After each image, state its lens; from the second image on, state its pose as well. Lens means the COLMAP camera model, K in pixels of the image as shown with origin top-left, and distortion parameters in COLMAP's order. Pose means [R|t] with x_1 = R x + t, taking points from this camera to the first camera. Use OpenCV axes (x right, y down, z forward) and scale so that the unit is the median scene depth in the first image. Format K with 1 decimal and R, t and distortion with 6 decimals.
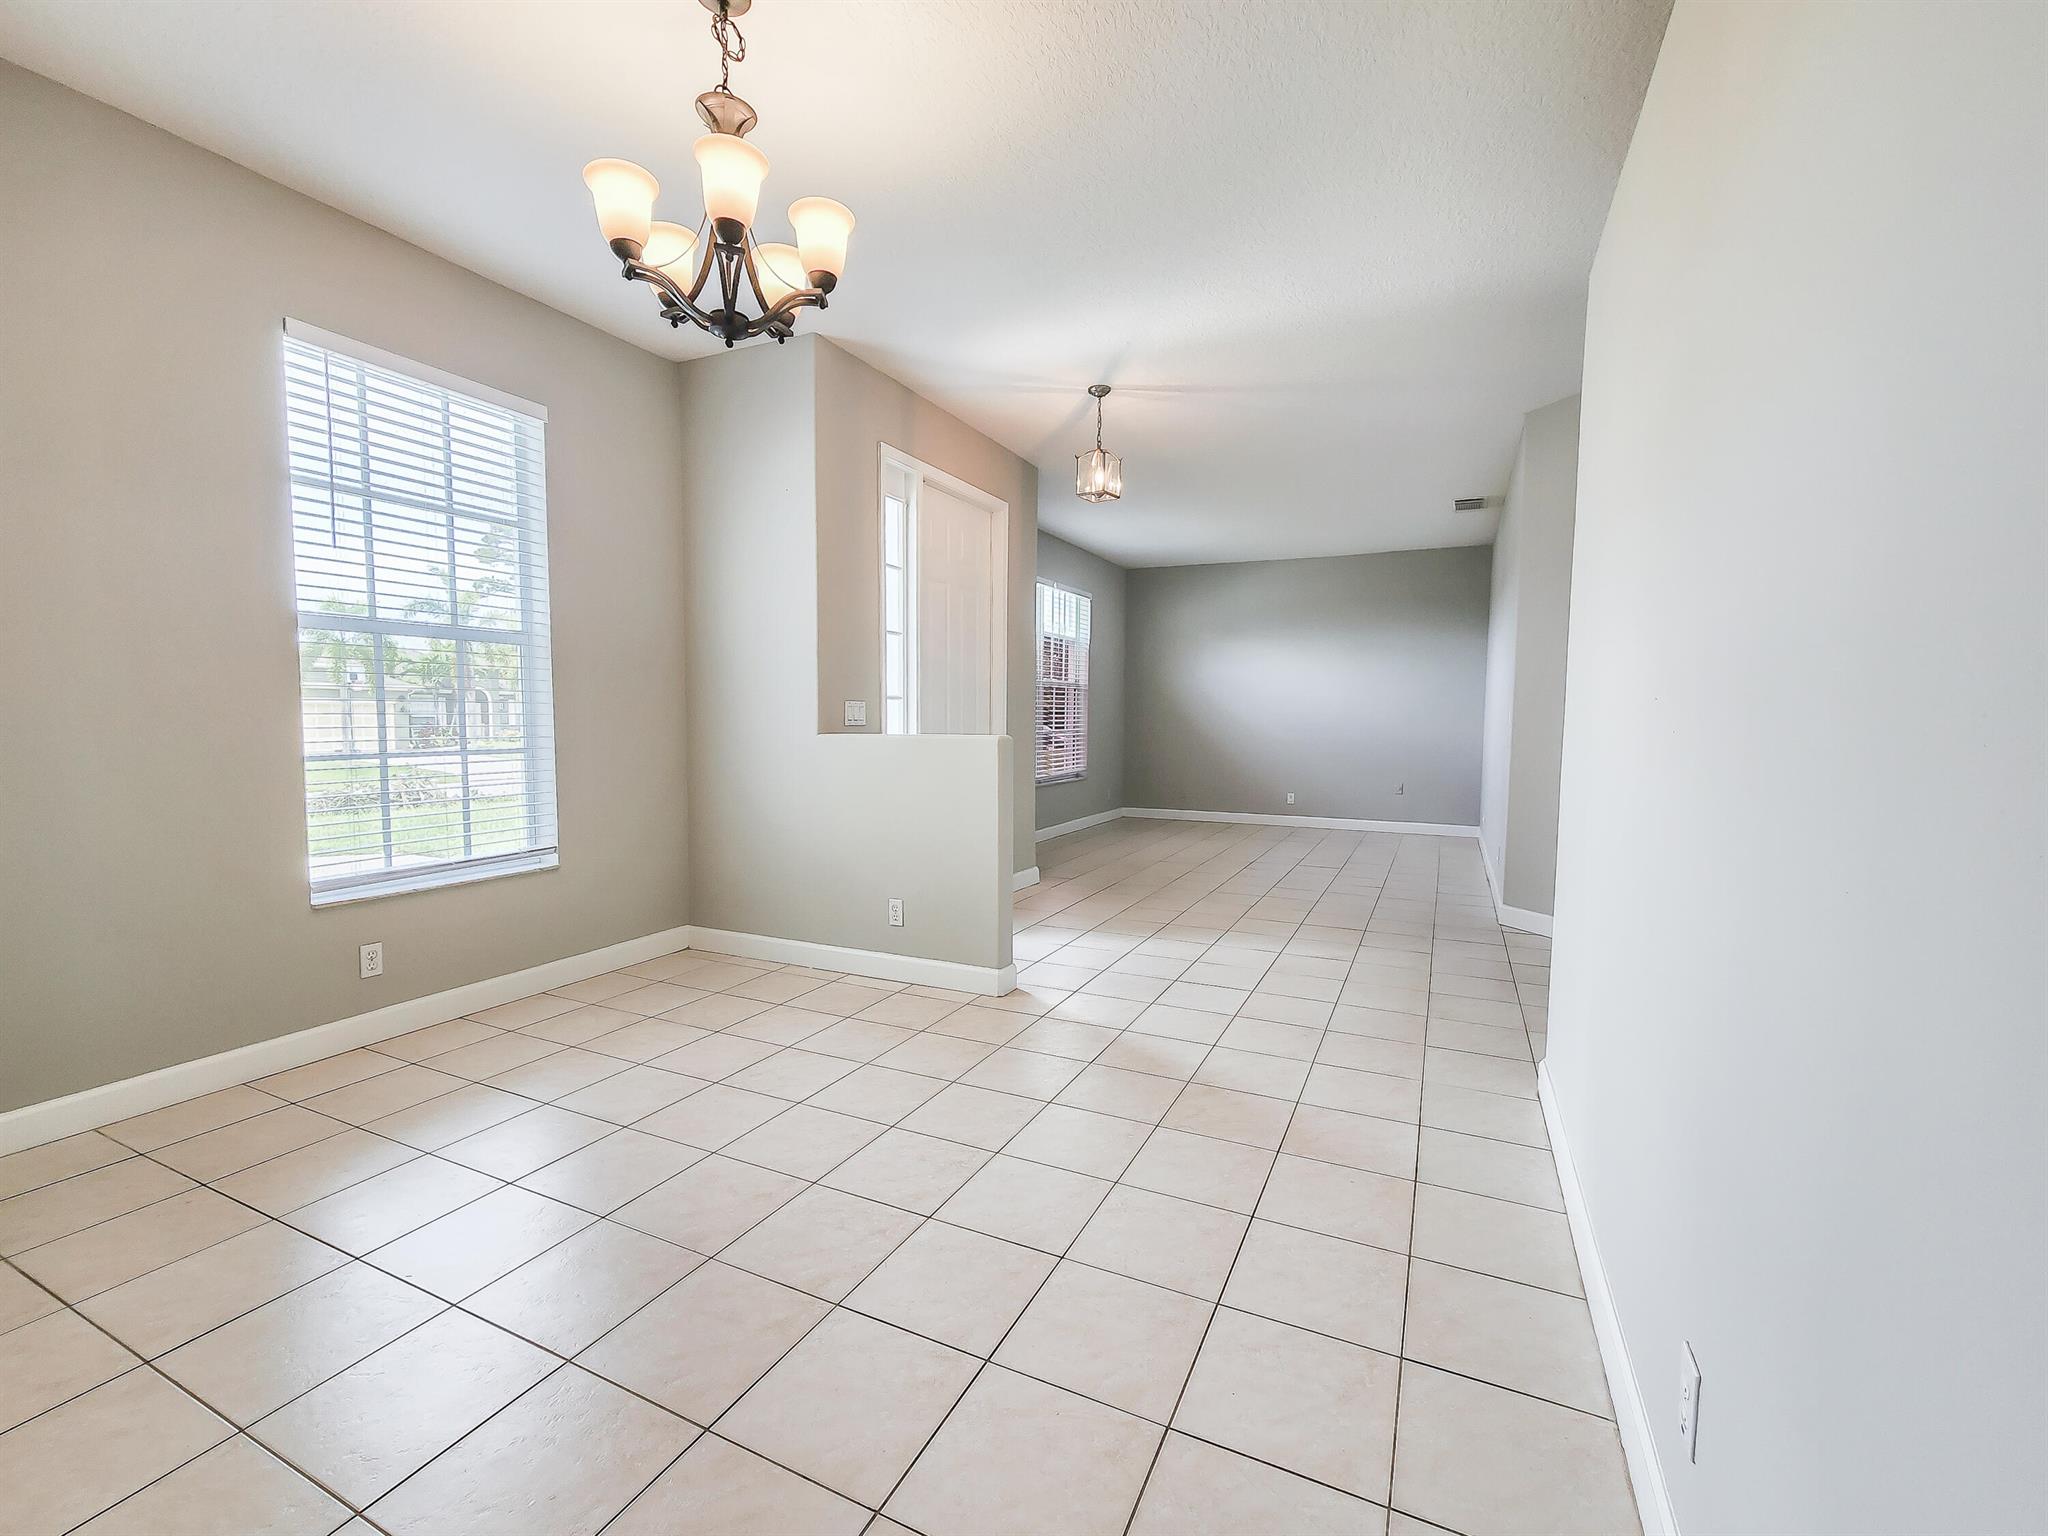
lens RADIAL K [[869.1, 0, 1030.9], [0, 869.1, 761.2], [0, 0, 1]] dist [-0.001960, -0.000032]
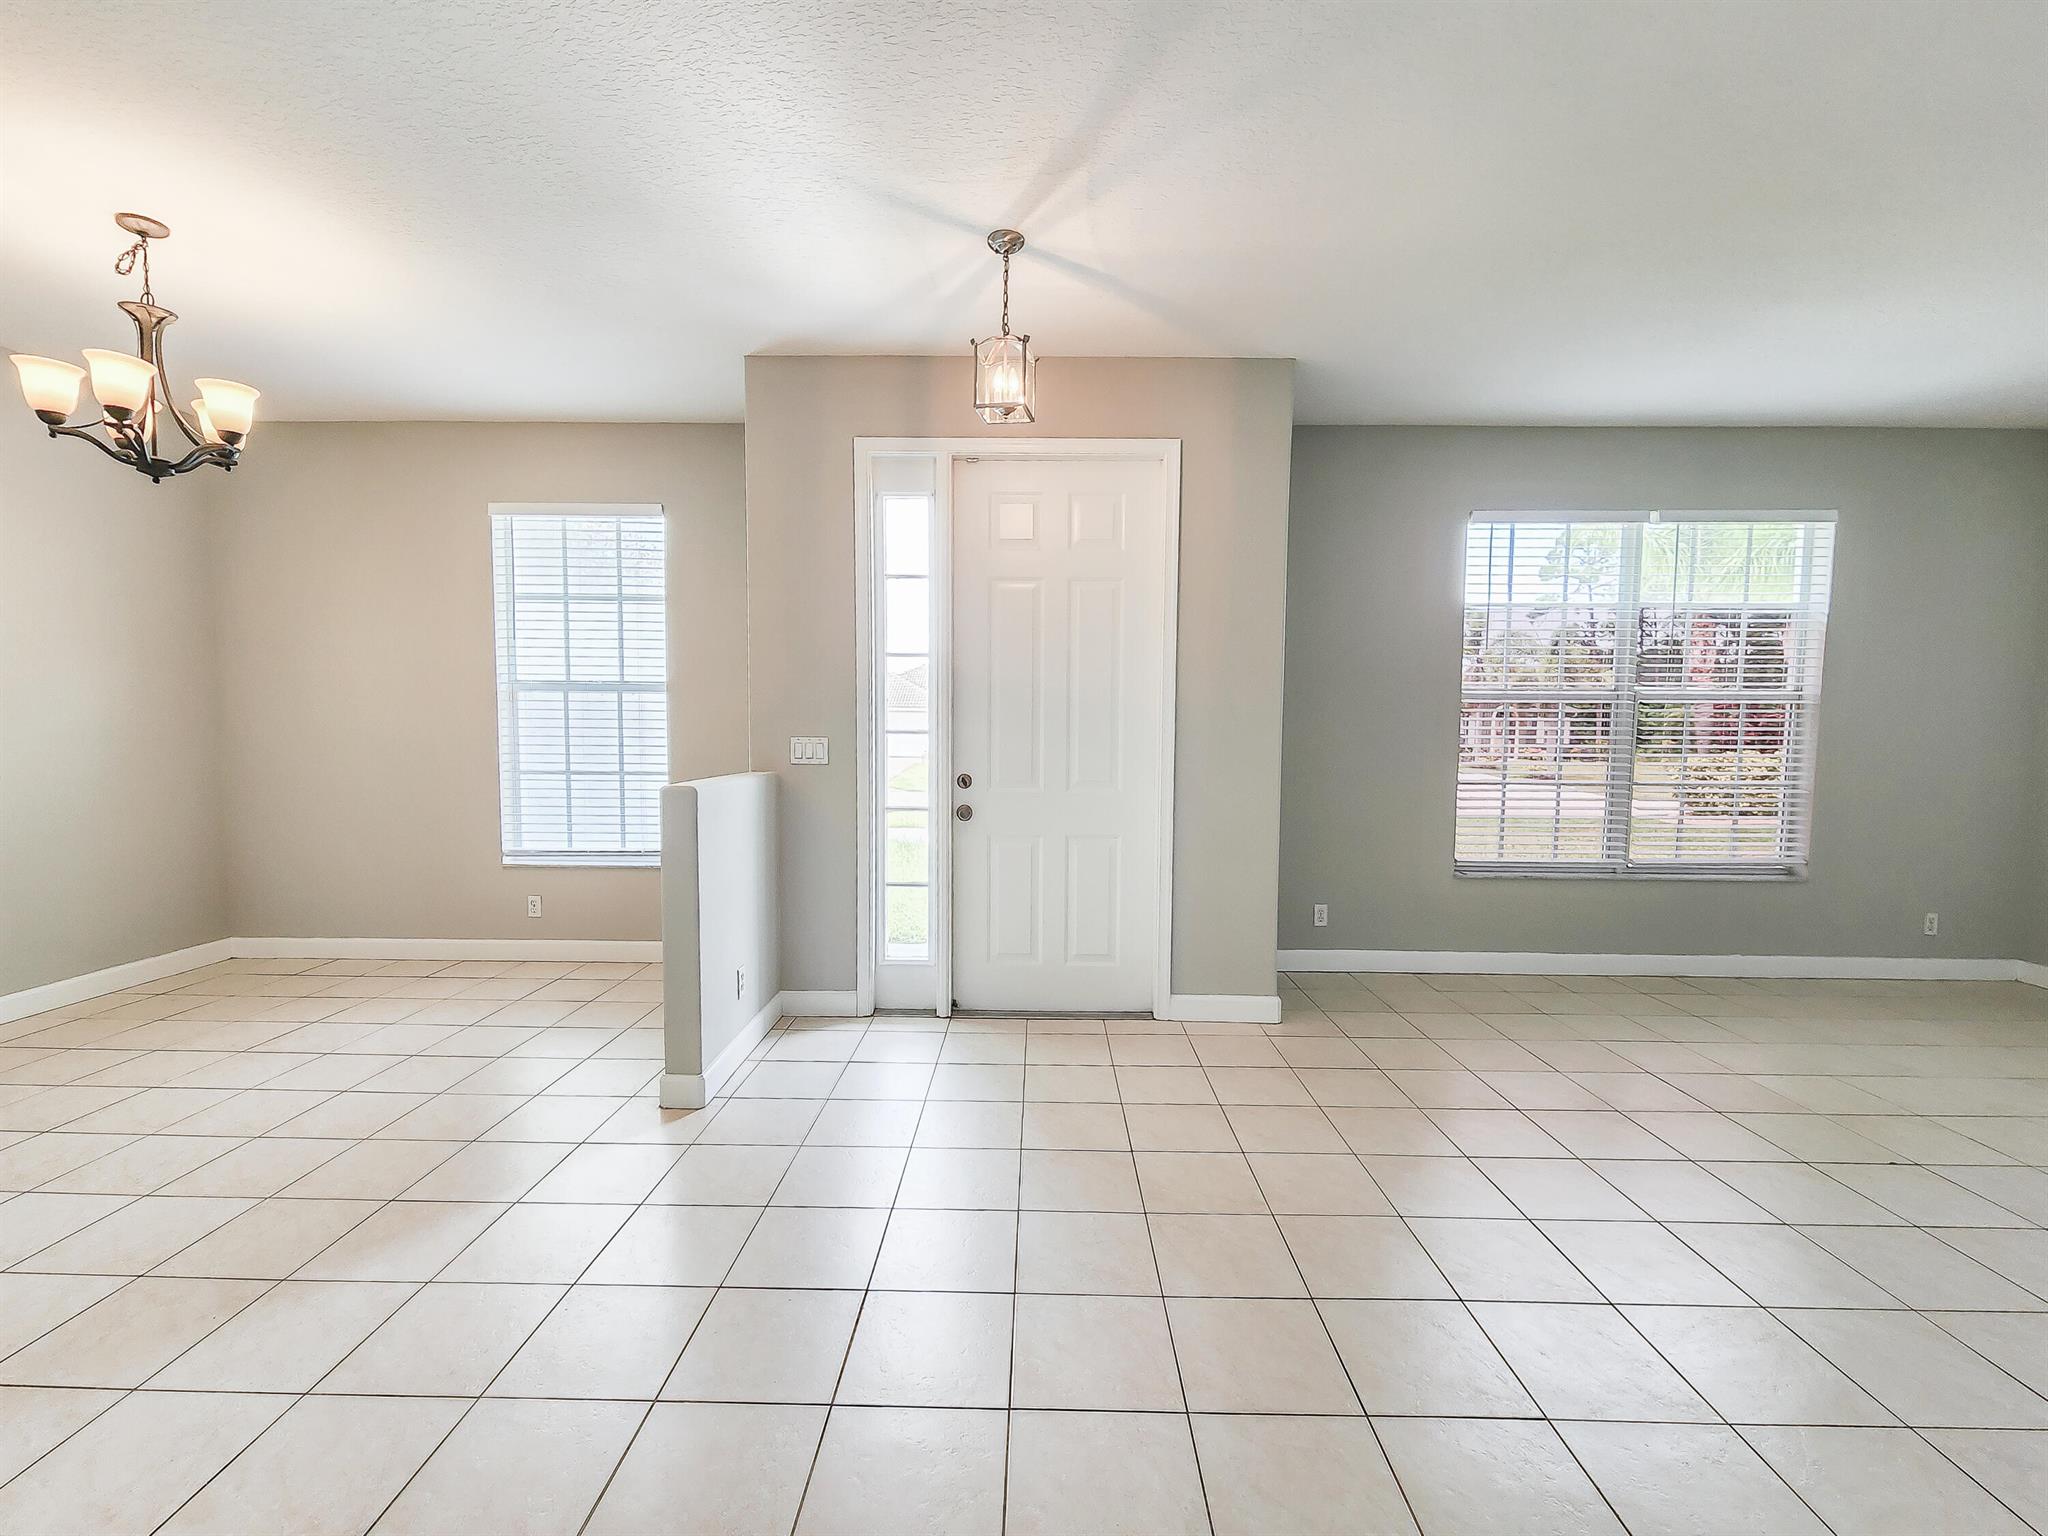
lens RADIAL K [[869.1, 0, 1008.4], [0, 869.1, 777.6], [0, 0, 1]] dist [-0.001960, -0.000032]
pose [[0.428368, 0.058611, -0.901702, 0.683095], [-0.056578, 0.997676, 0.037971, -0.072003], [0.901832, 0.034751, 0.430688, 0.773515]]
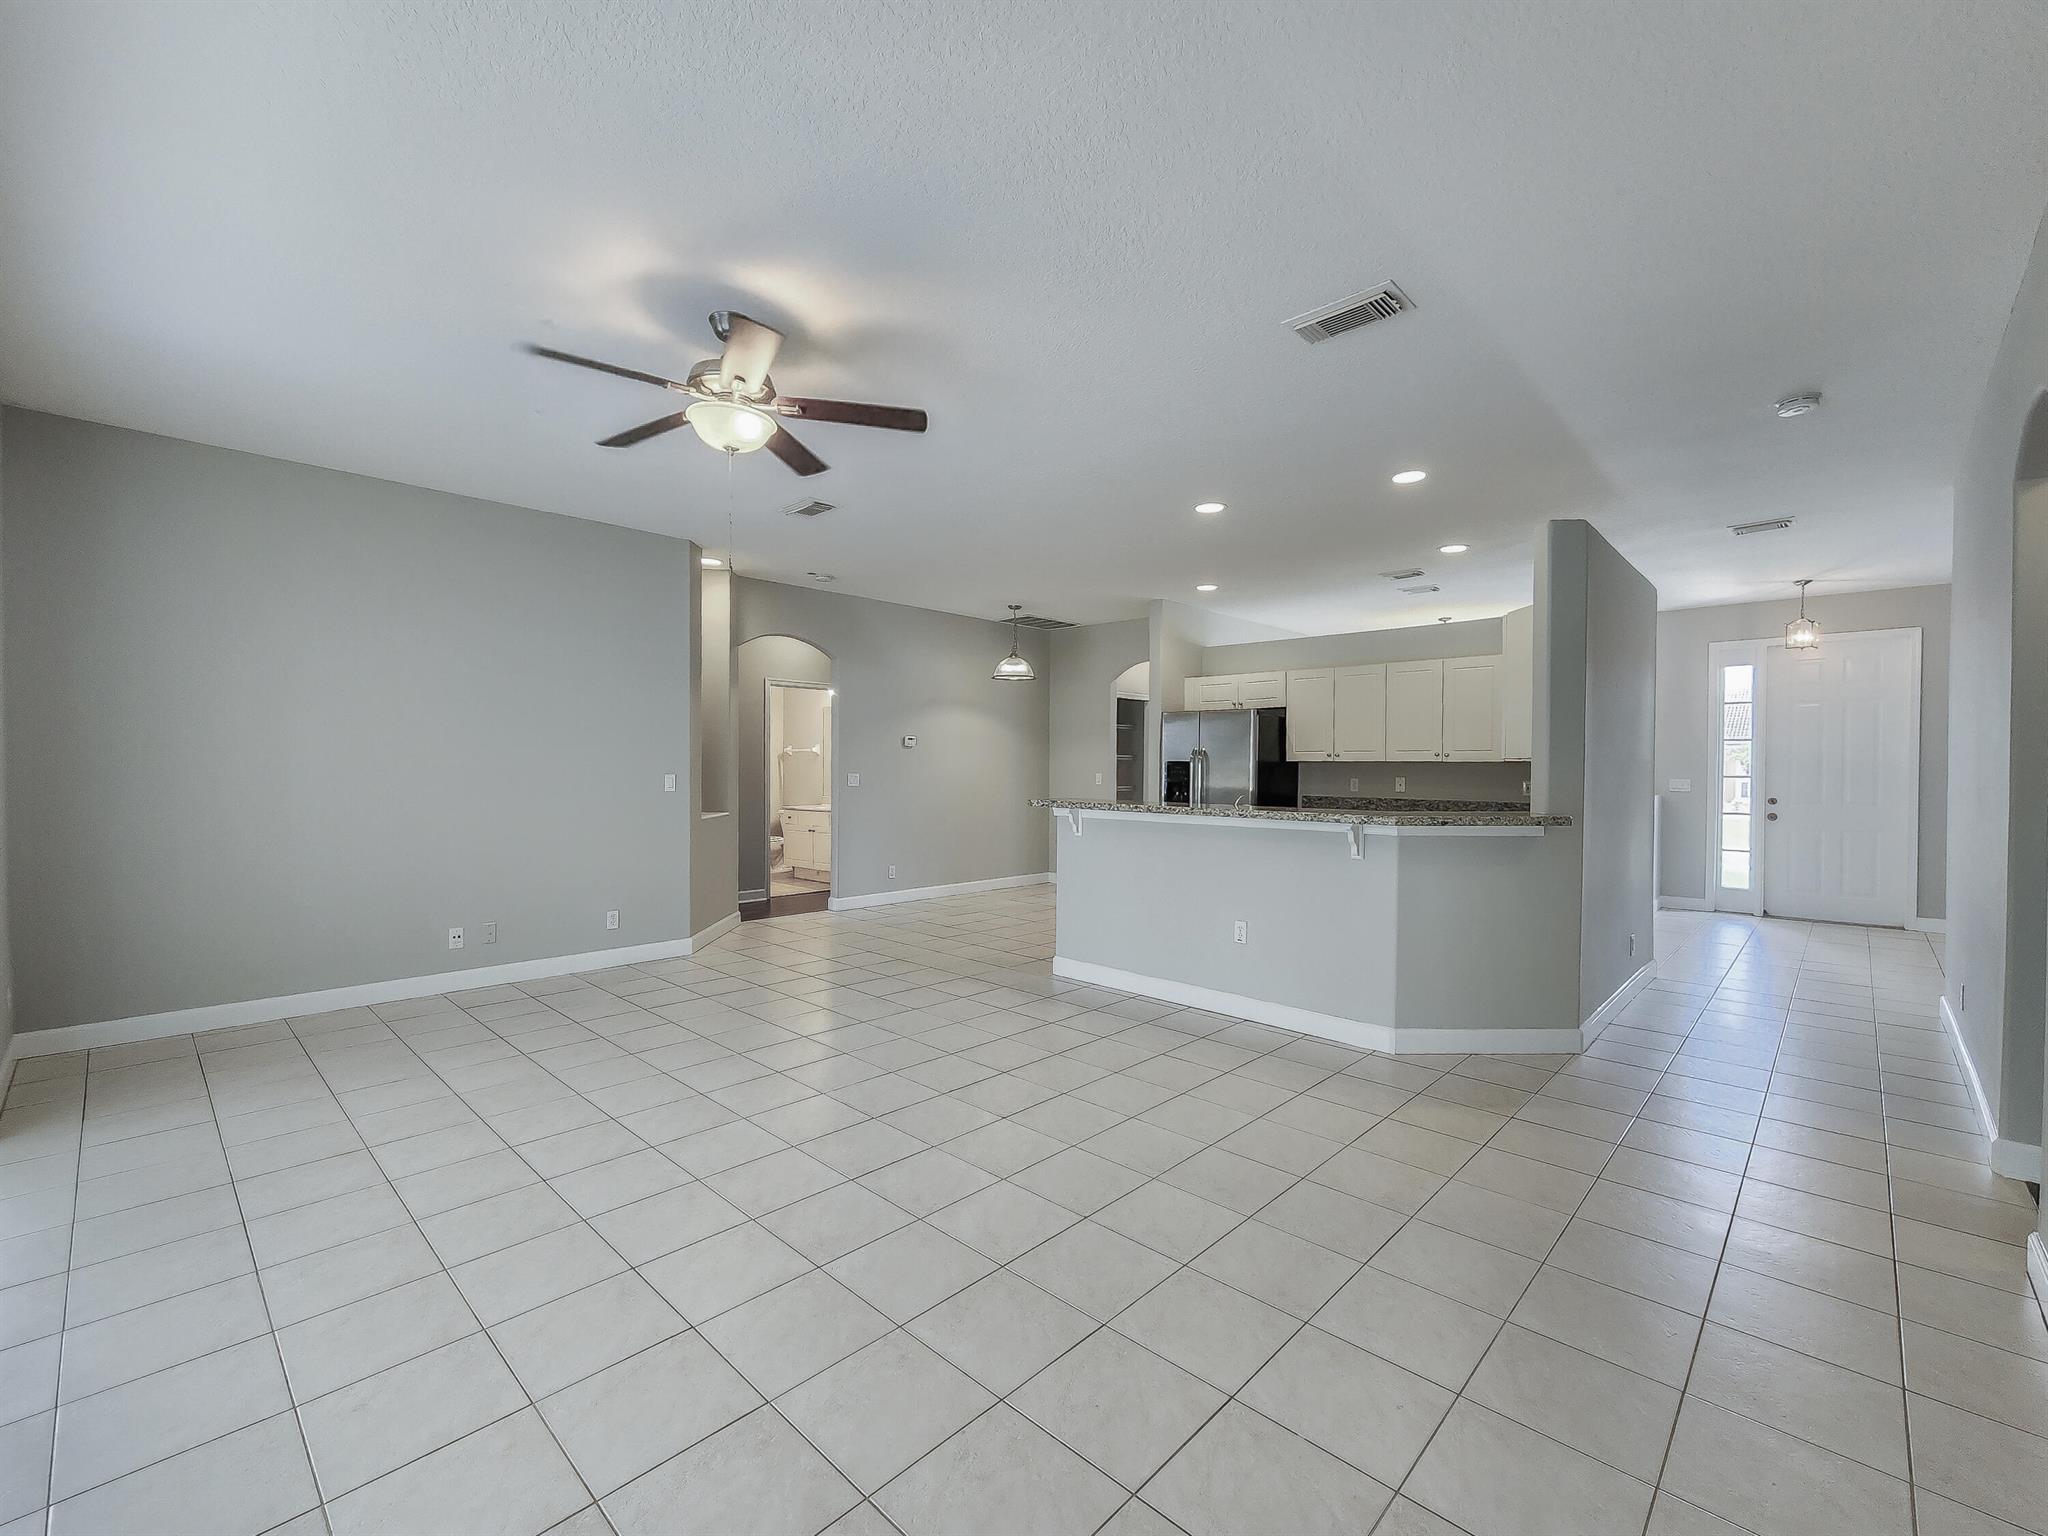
lens RADIAL K [[869.1, 0, 1032.6], [0, 869.1, 777.0], [0, 0, 1]] dist [-0.001960, -0.000032]
pose [[-0.313732, -0.004998, -0.949498, 2.078449], [-0.065842, 0.997694, 0.016504, -0.010009], [0.947226, 0.067695, -0.313337, 0.212620]]
